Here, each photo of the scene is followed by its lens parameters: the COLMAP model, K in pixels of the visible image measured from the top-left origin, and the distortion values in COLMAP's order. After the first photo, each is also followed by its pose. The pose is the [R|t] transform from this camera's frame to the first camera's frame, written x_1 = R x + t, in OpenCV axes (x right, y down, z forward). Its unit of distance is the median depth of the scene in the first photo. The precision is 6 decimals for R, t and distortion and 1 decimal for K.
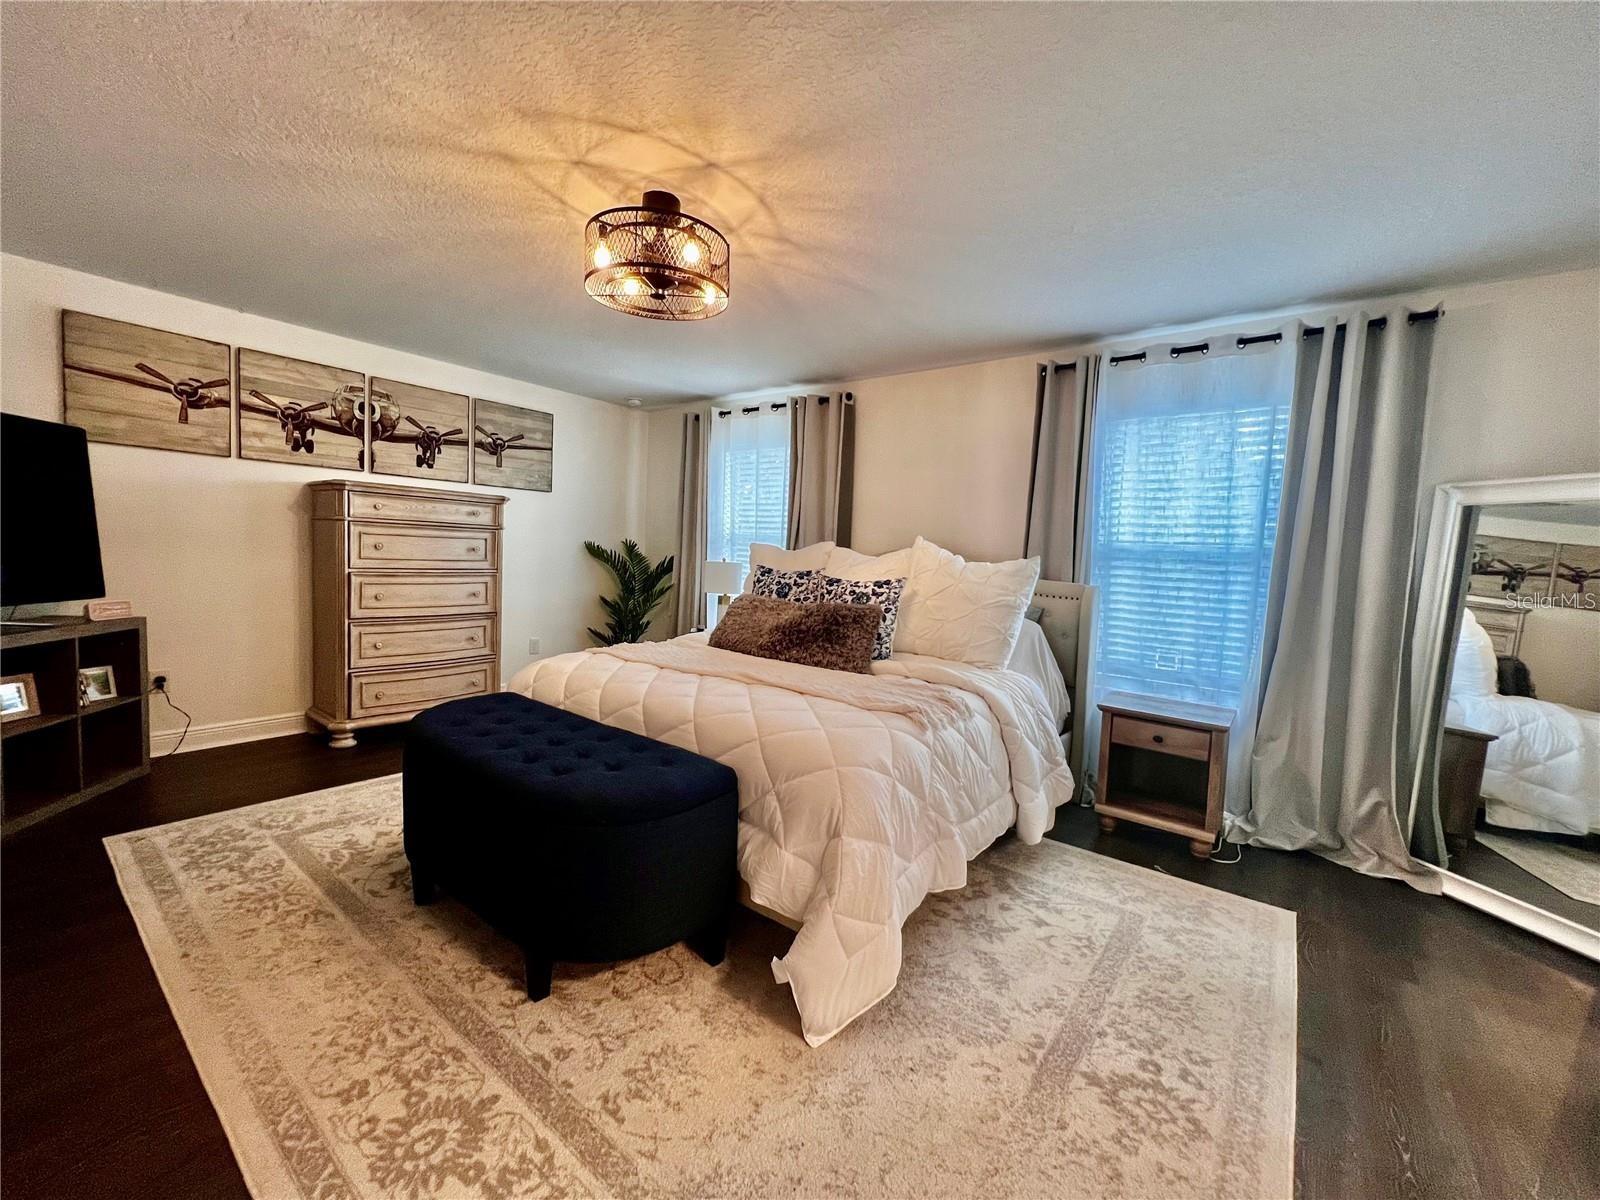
lens RADIAL K [[639.5, 0, 799.8], [0, 639.5, 598.9], [0, 0, 1]] dist [-0.002782, 0.000930]
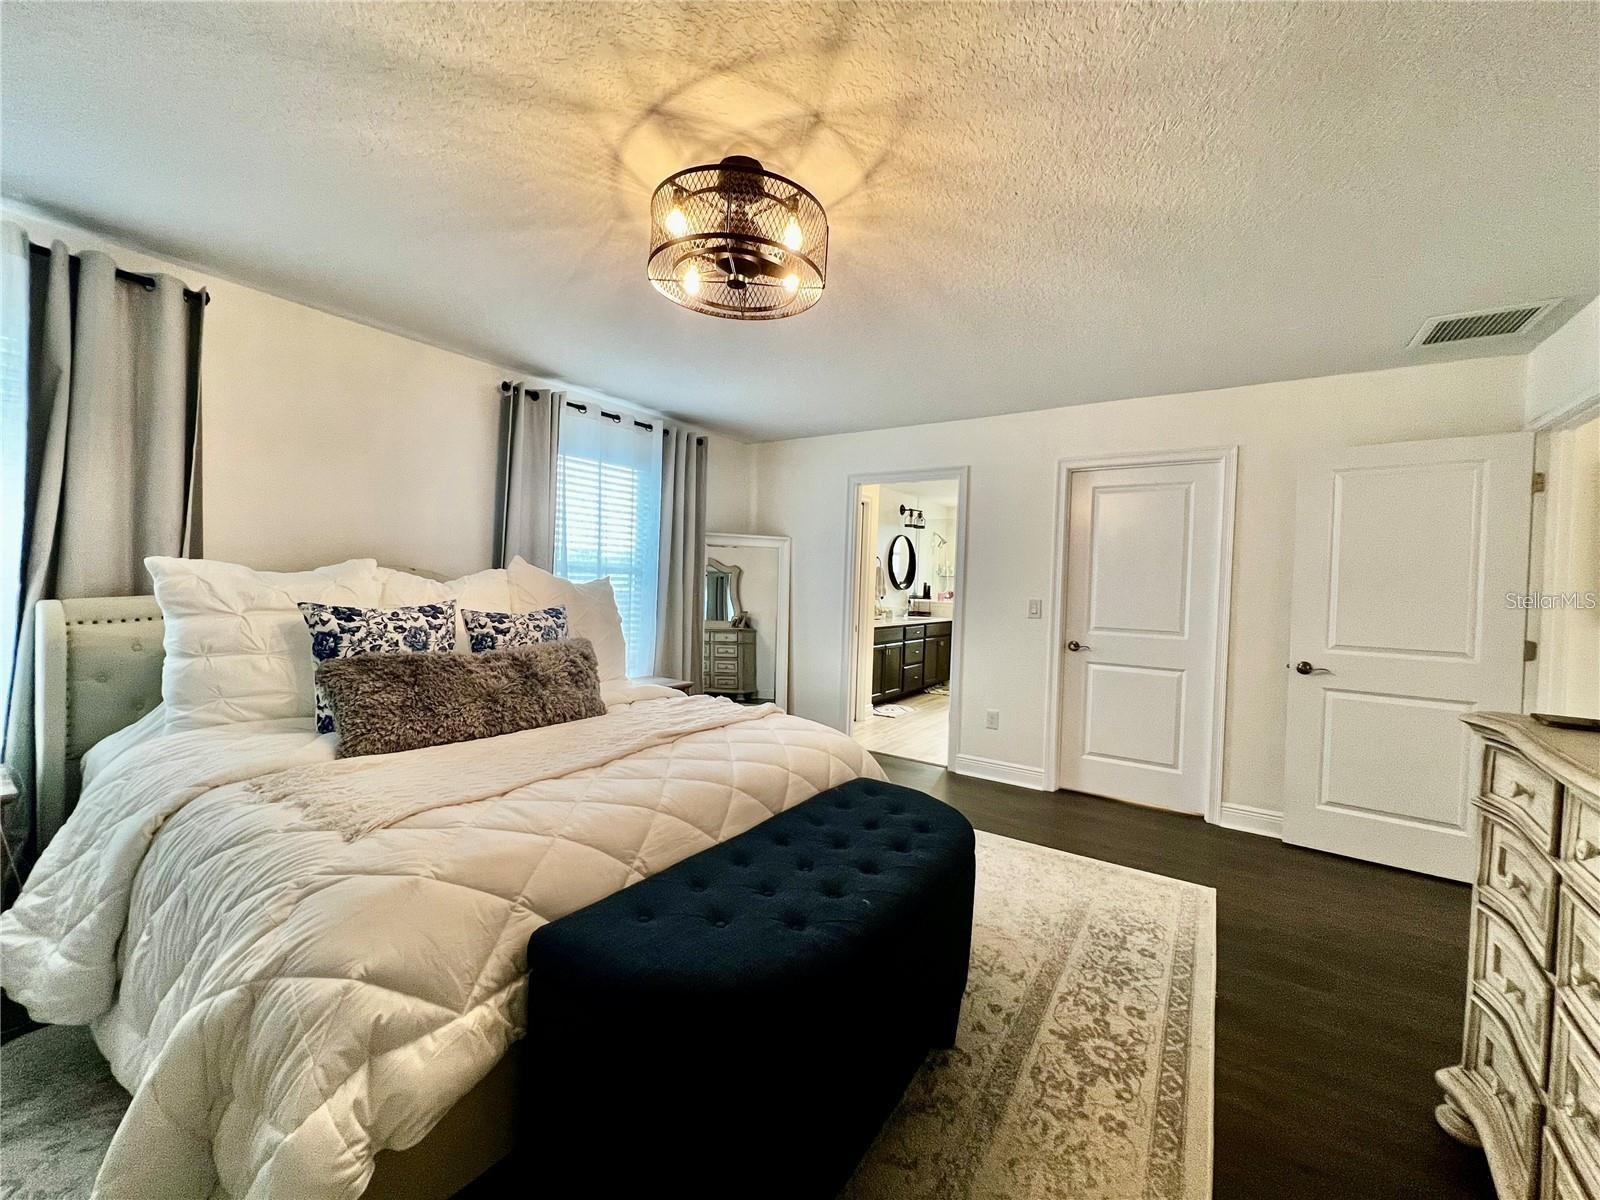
lens RADIAL K [[639.5, 0, 796.4], [0, 639.5, 597.1], [0, 0, 1]] dist [-0.002782, 0.000930]
pose [[-0.067988, -0.070840, 0.995168, -1.639773], [0.035296, 0.996681, 0.073359, -0.211750], [-0.997062, 0.040113, -0.065262, 1.537039]]
